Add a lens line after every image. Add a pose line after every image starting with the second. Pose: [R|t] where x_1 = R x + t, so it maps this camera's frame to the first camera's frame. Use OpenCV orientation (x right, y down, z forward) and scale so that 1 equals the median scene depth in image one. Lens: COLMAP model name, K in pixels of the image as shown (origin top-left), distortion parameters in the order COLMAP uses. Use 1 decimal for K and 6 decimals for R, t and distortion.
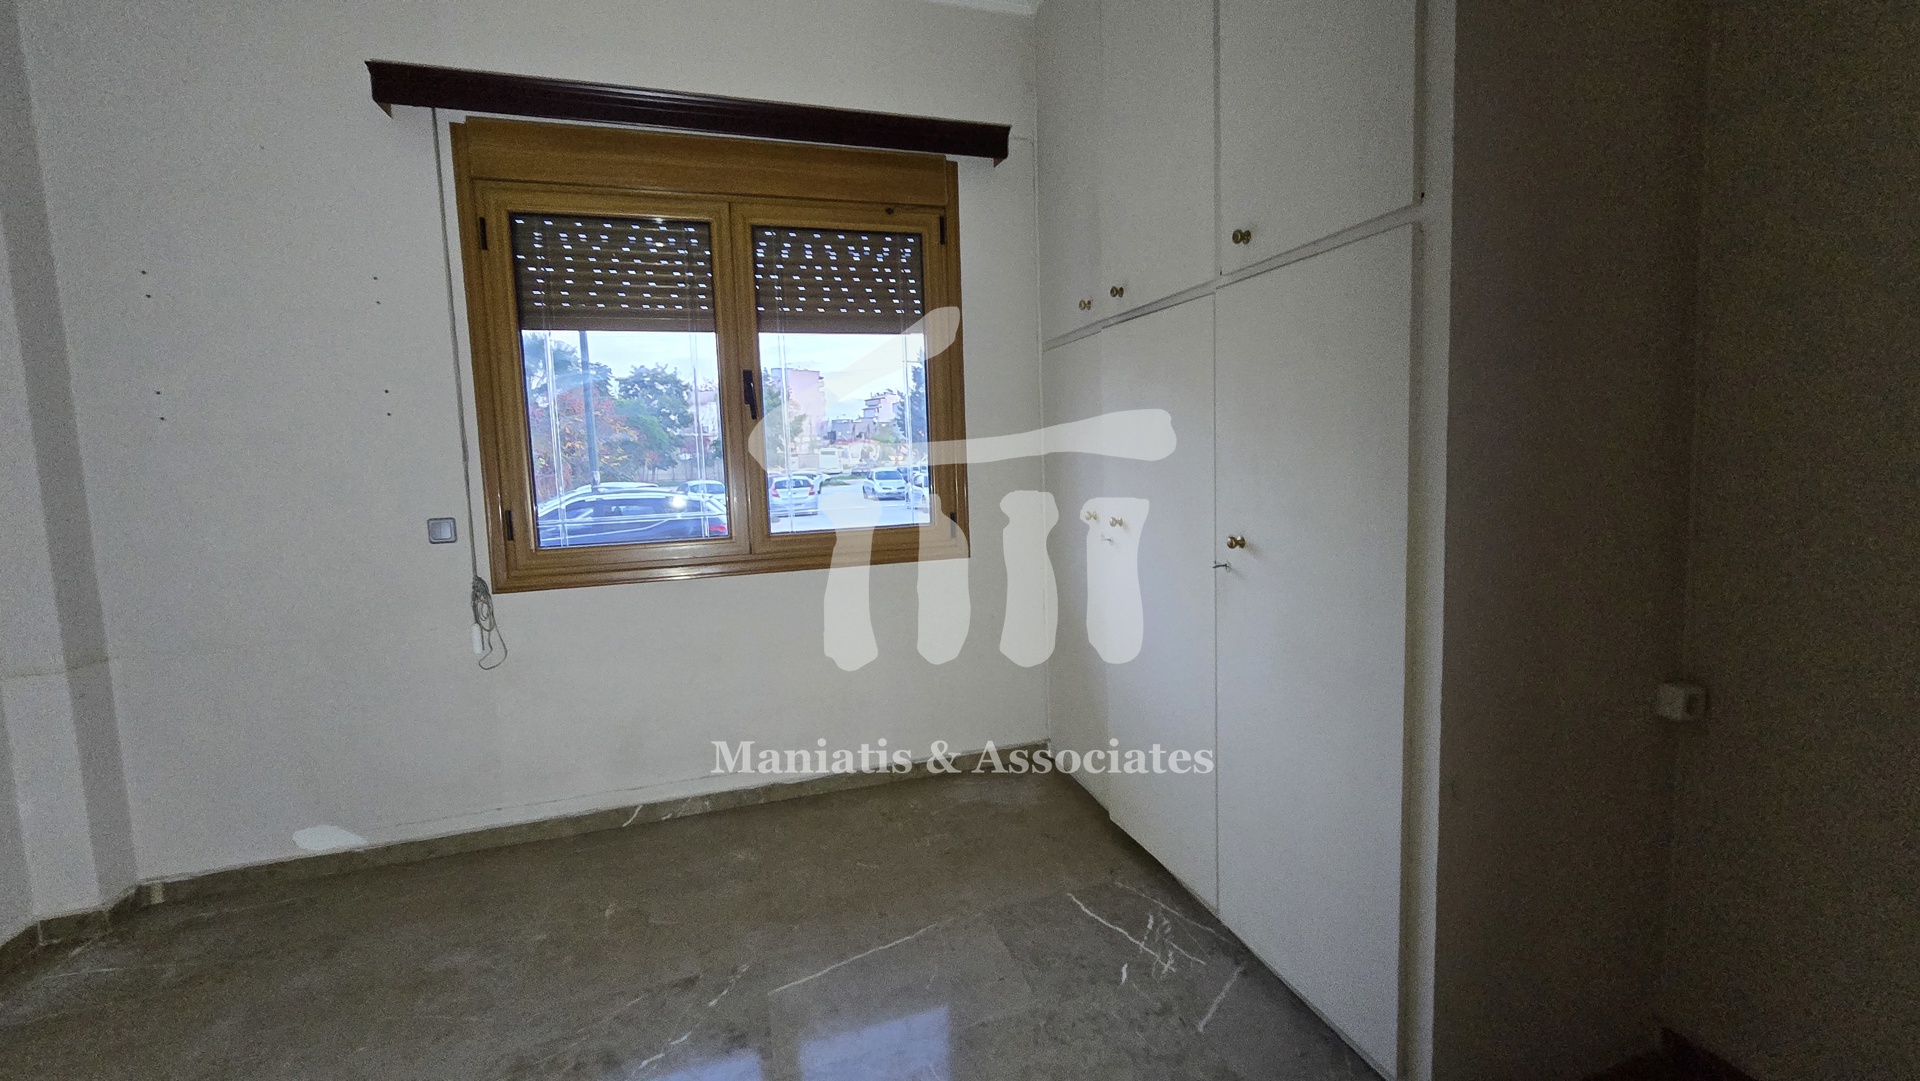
lens RADIAL K [[788.8, 0, 957.5], [0, 788.8, 530.5], [0, 0, 1]] dist [-0.001281, -0.000229]
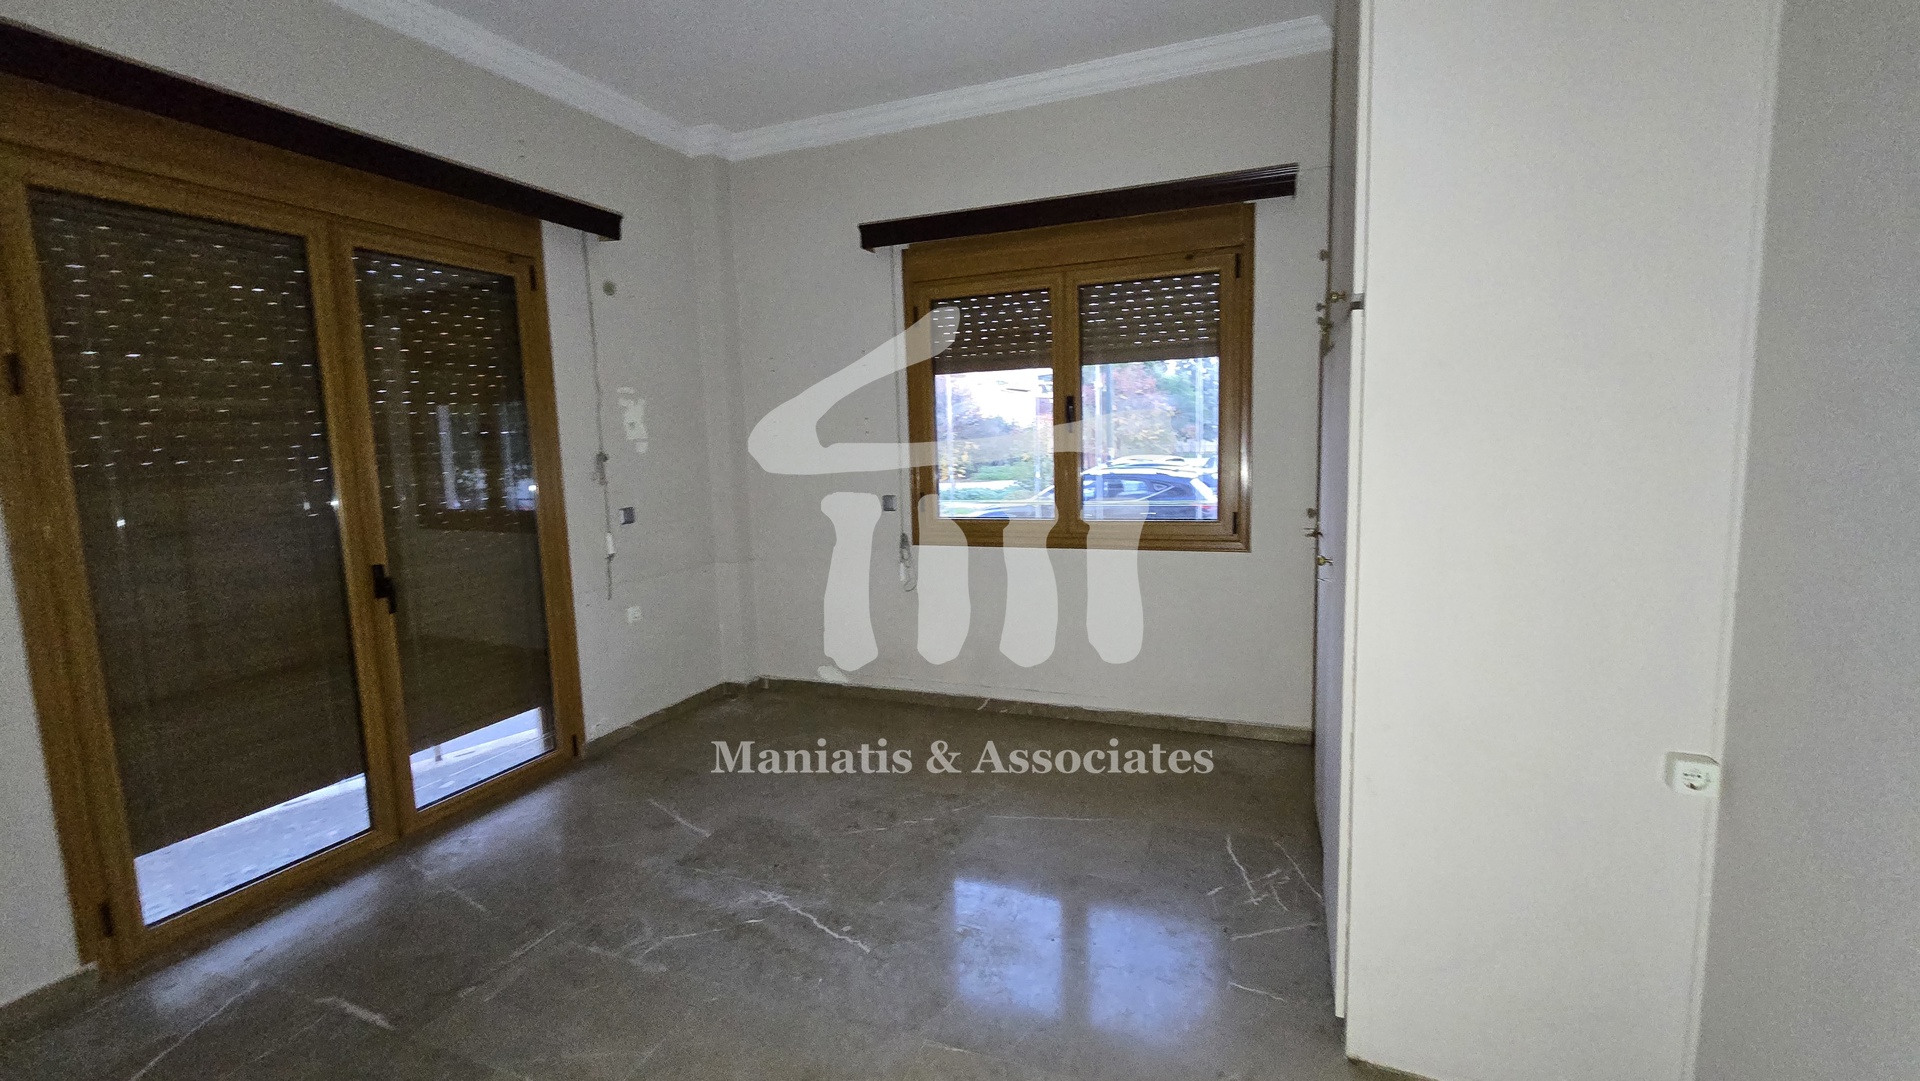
lens RADIAL K [[816.1, 0, 966.2], [0, 816.1, 537.7], [0, 0, 1]] dist [-0.000185, -0.000256]
pose [[0.769553, 0.090278, -0.632170, 0.502790], [-0.060699, 0.995815, 0.068319, -0.048462], [0.635692, -0.014203, 0.771812, -0.187148]]
